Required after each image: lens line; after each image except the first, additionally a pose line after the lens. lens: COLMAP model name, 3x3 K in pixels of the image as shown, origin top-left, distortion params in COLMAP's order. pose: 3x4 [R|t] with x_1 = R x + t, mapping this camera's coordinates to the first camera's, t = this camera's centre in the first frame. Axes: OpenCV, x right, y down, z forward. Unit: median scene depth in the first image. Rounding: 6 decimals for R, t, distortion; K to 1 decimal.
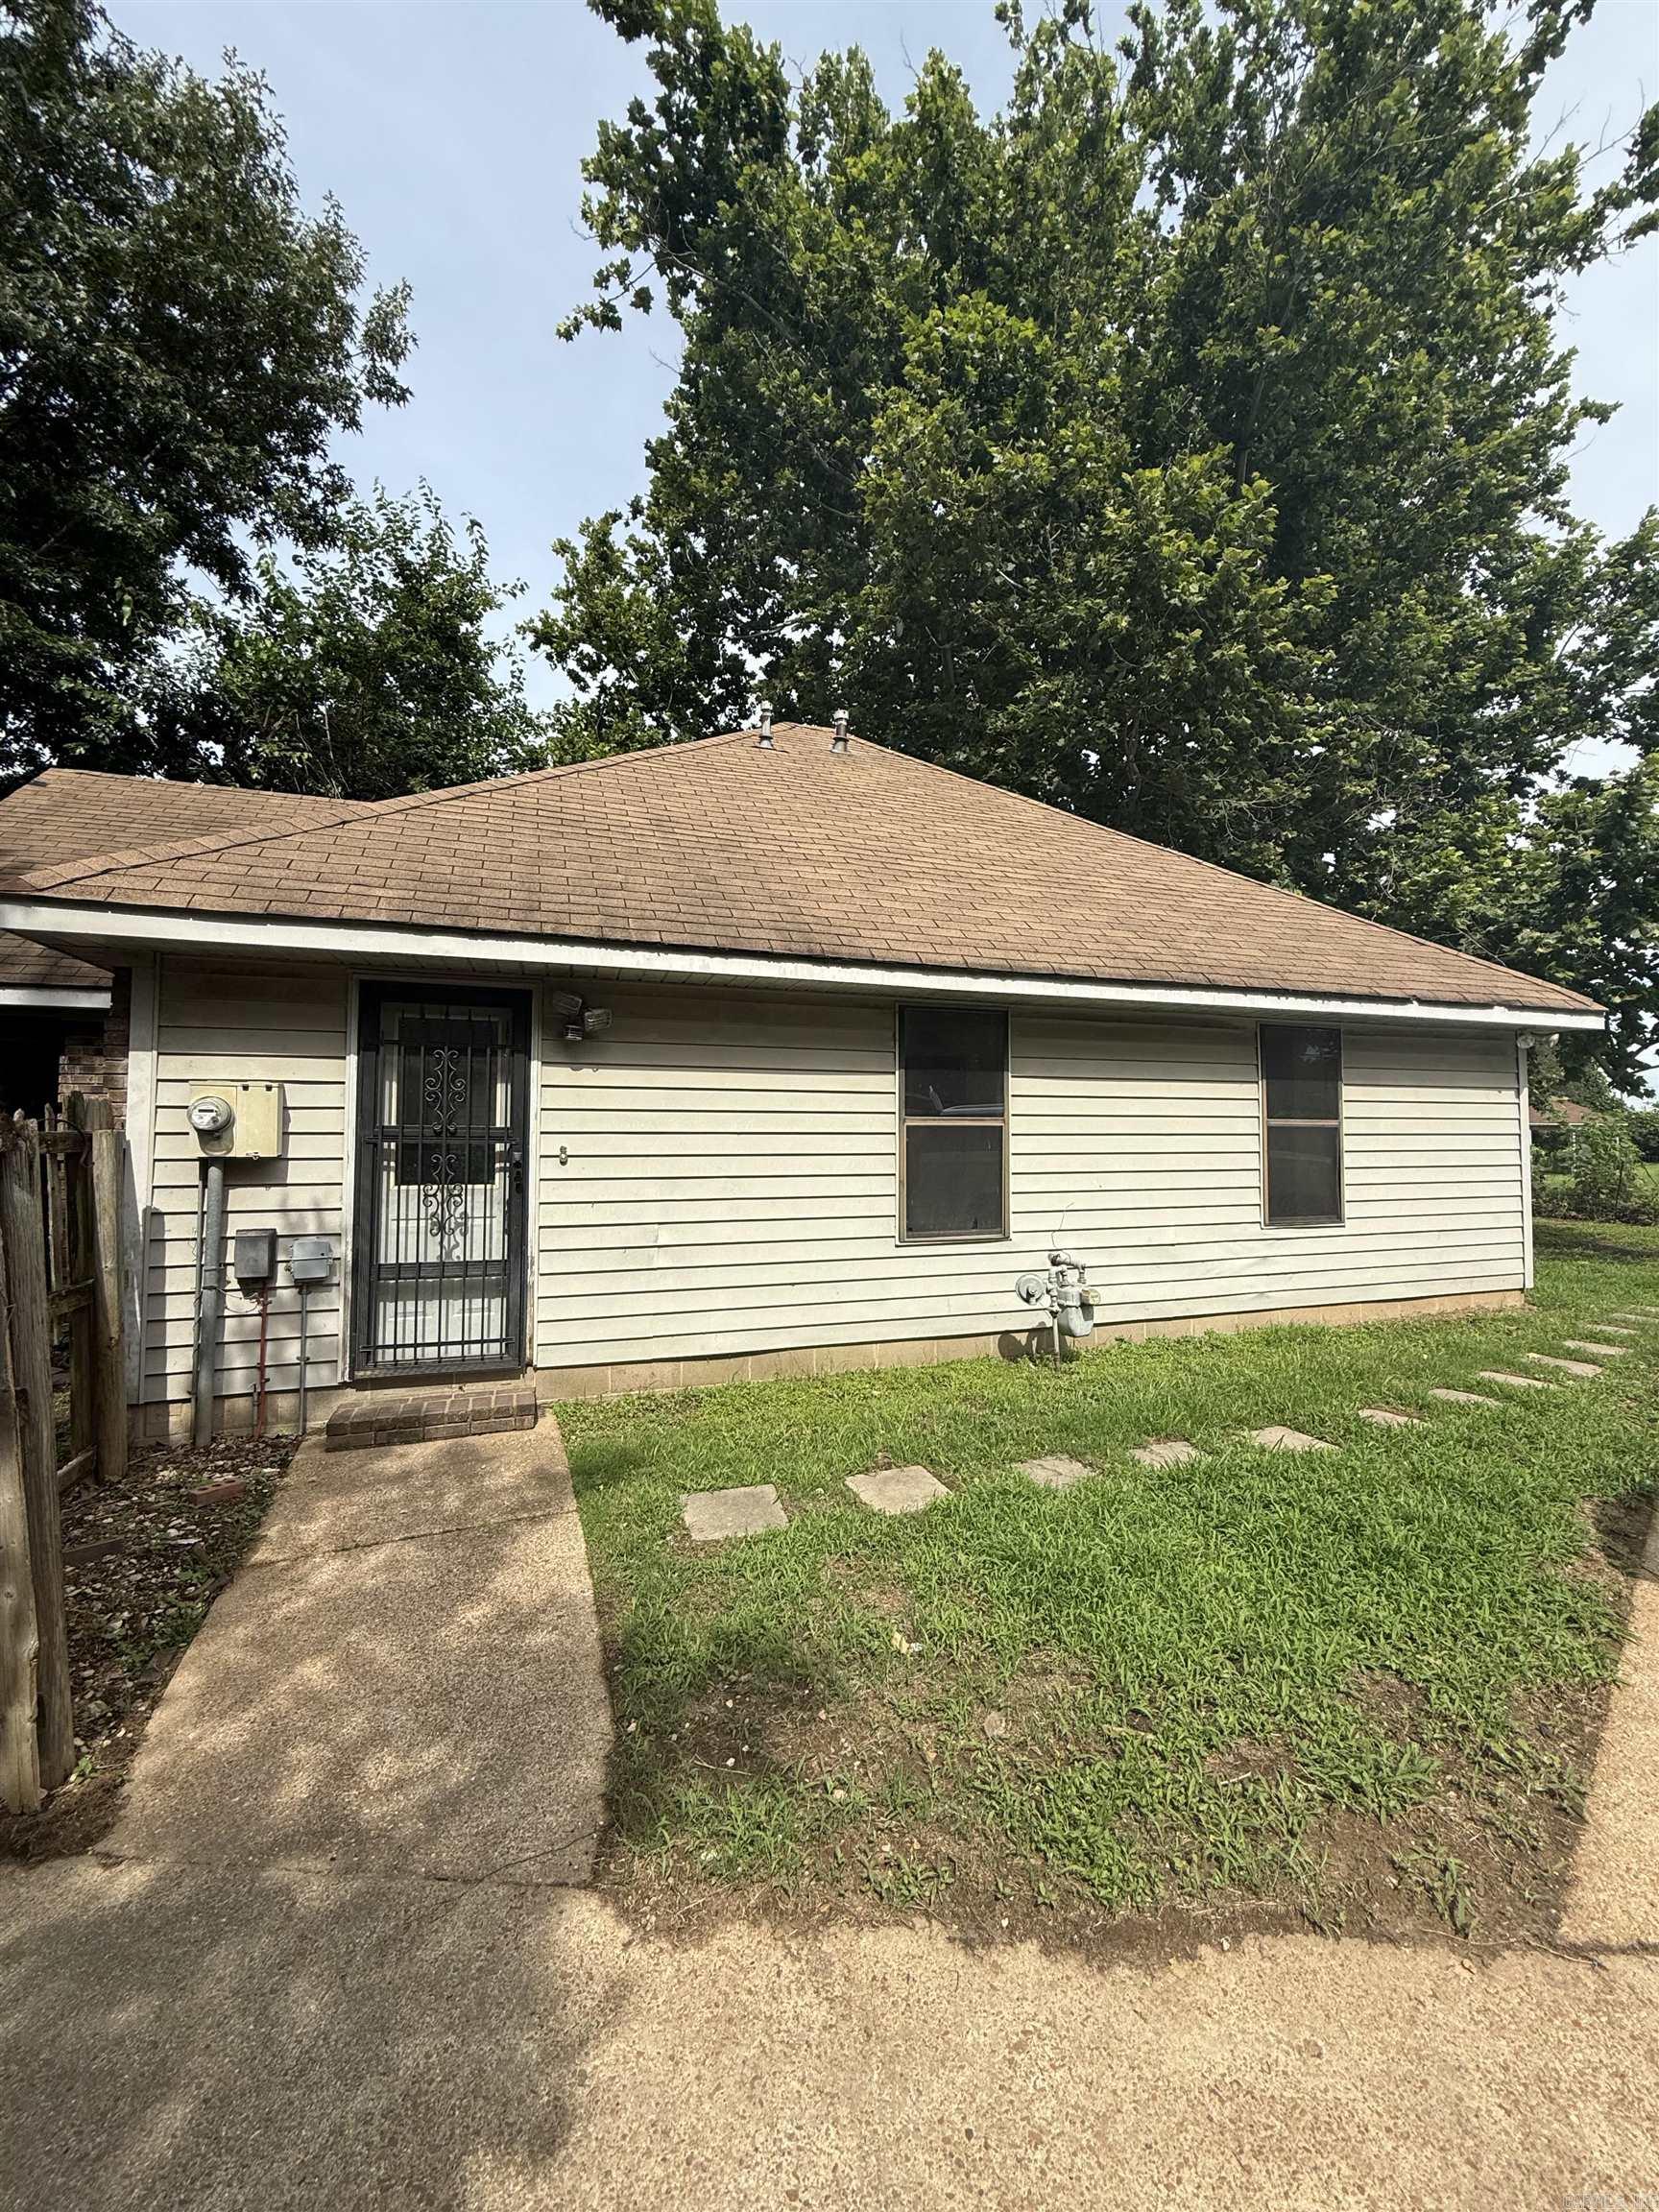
lens RADIAL K [[880.8, 0, 834.8], [0, 880.8, 1099.2], [0, 0, 1]] dist [0.002809, -0.000758]
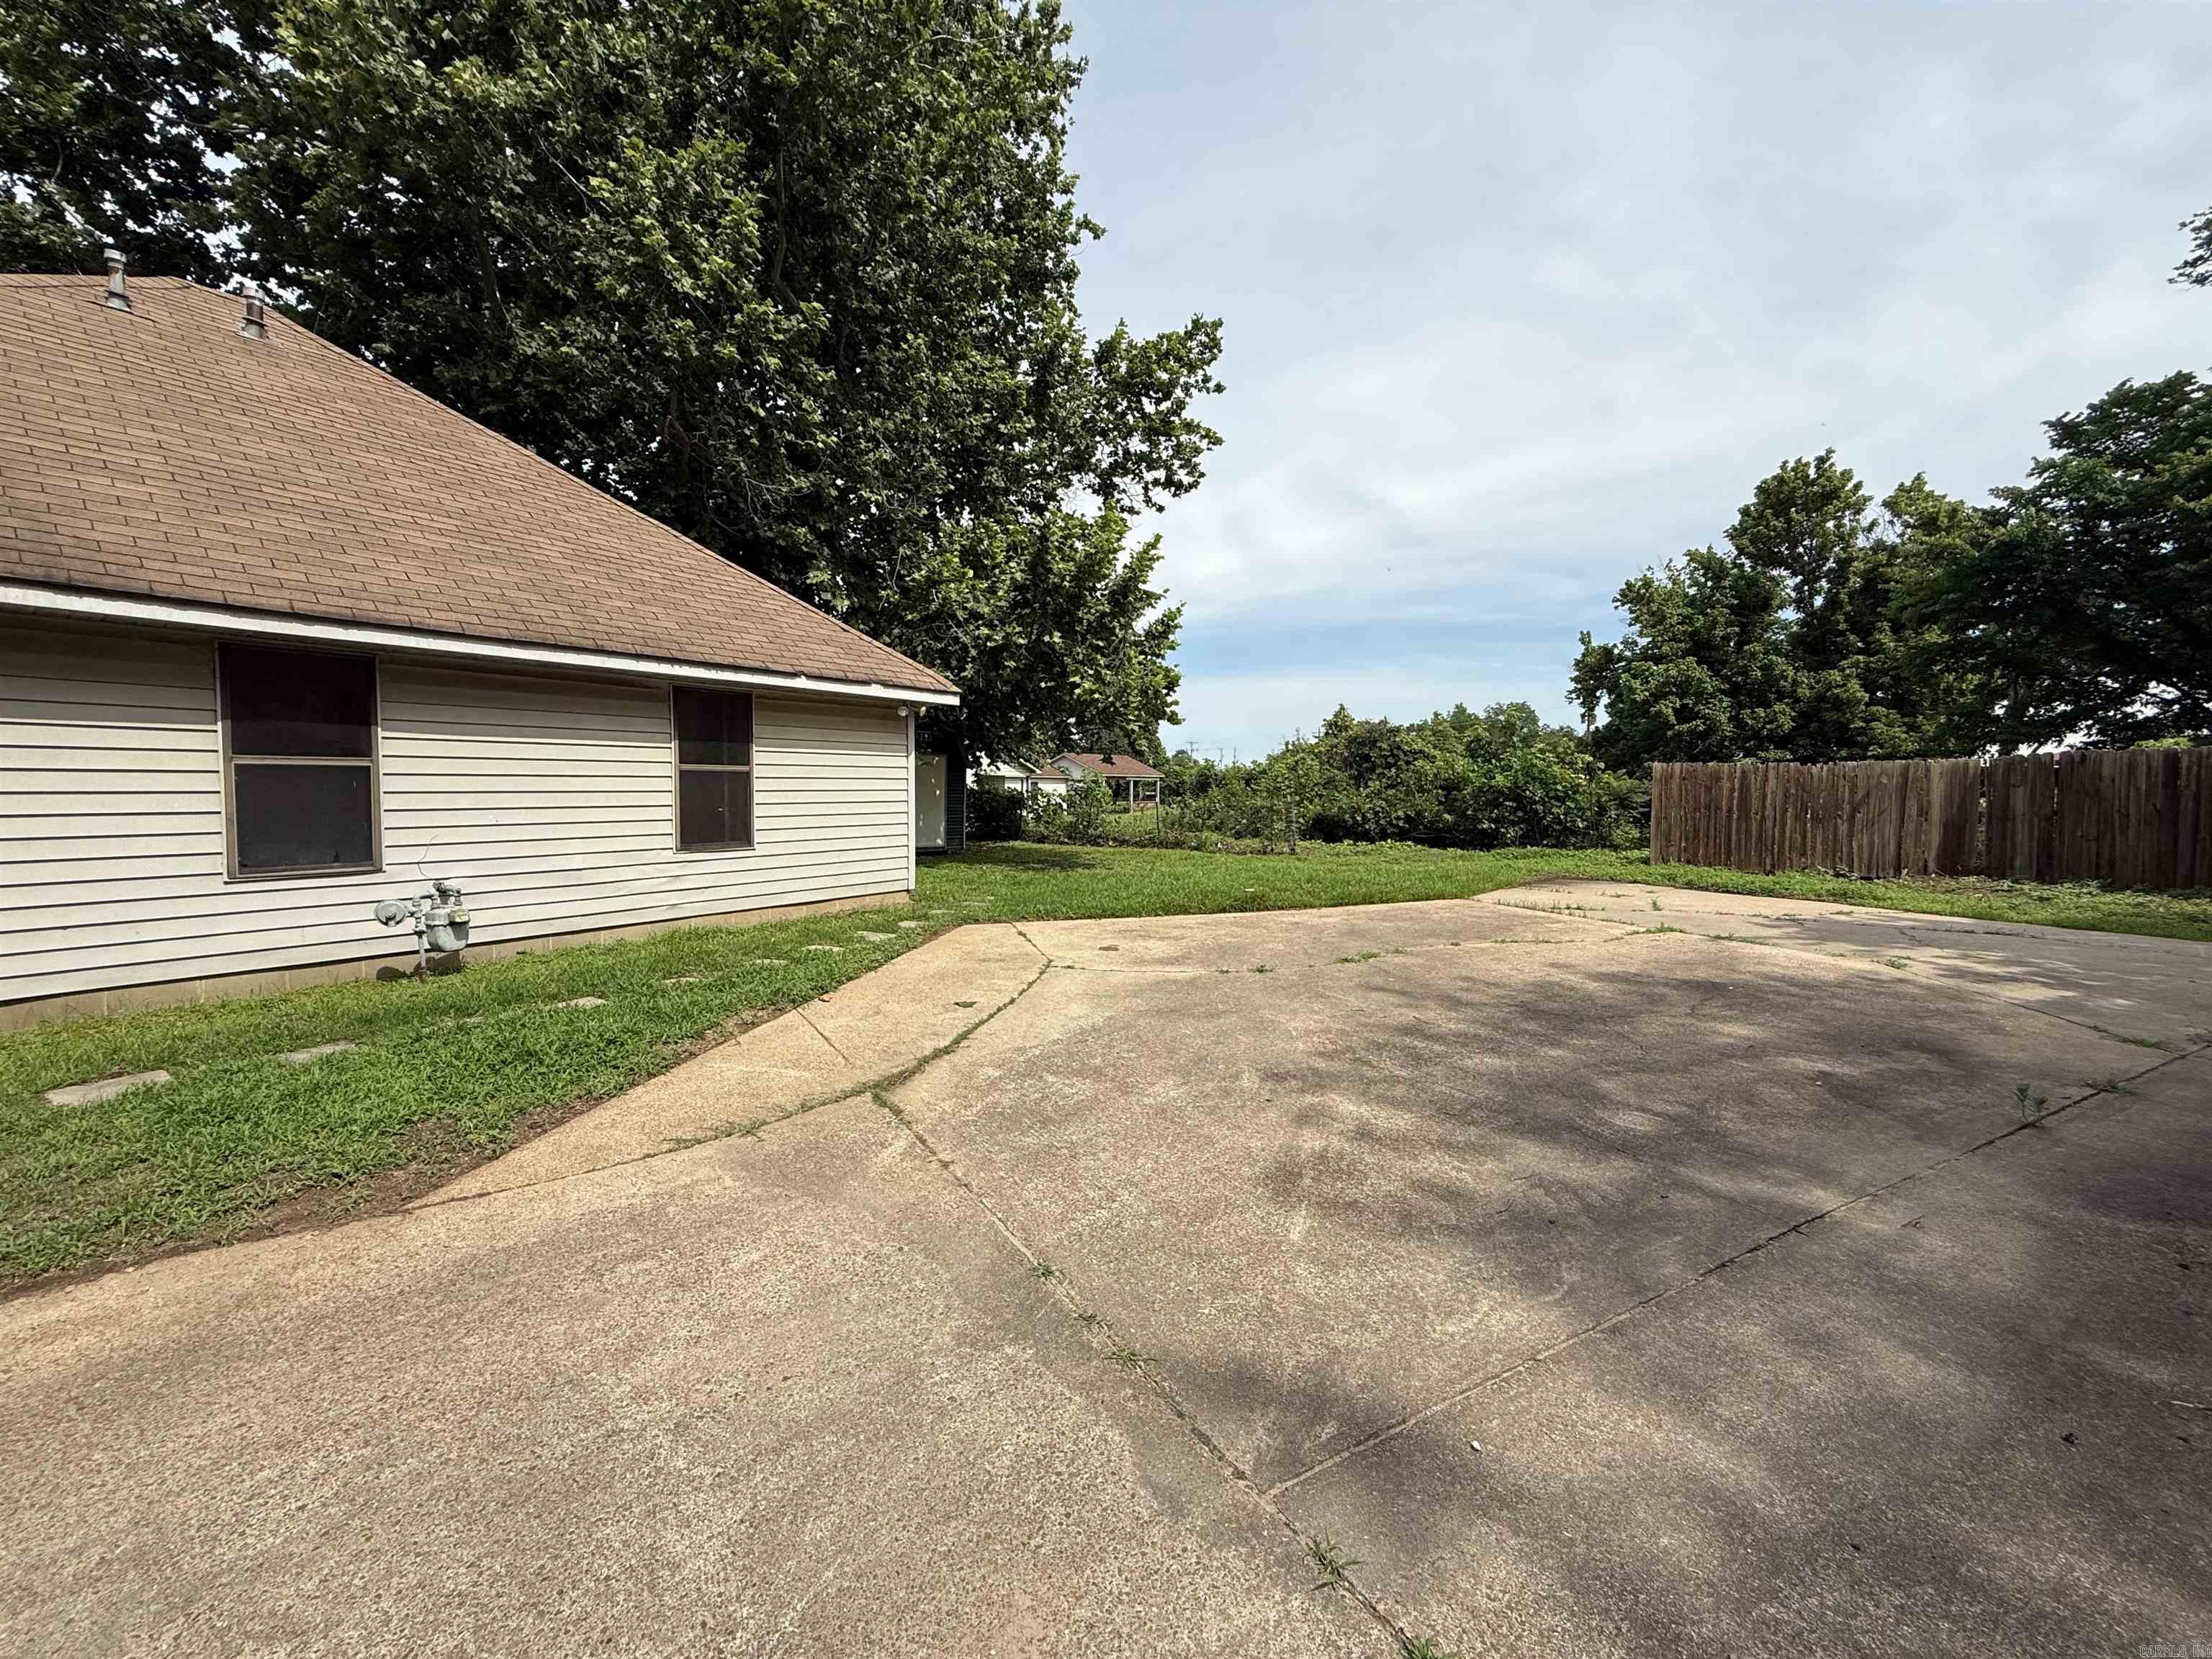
lens RADIAL K [[880.8, 0, 1097.9], [0, 880.8, 818.7], [0, 0, 1]] dist [0.002809, -0.000758]
pose [[0.817562, -0.019735, 0.575502, 0.260433], [-0.026127, 0.997112, 0.071309, -0.004517], [-0.575248, -0.073335, 0.814685, -0.336089]]
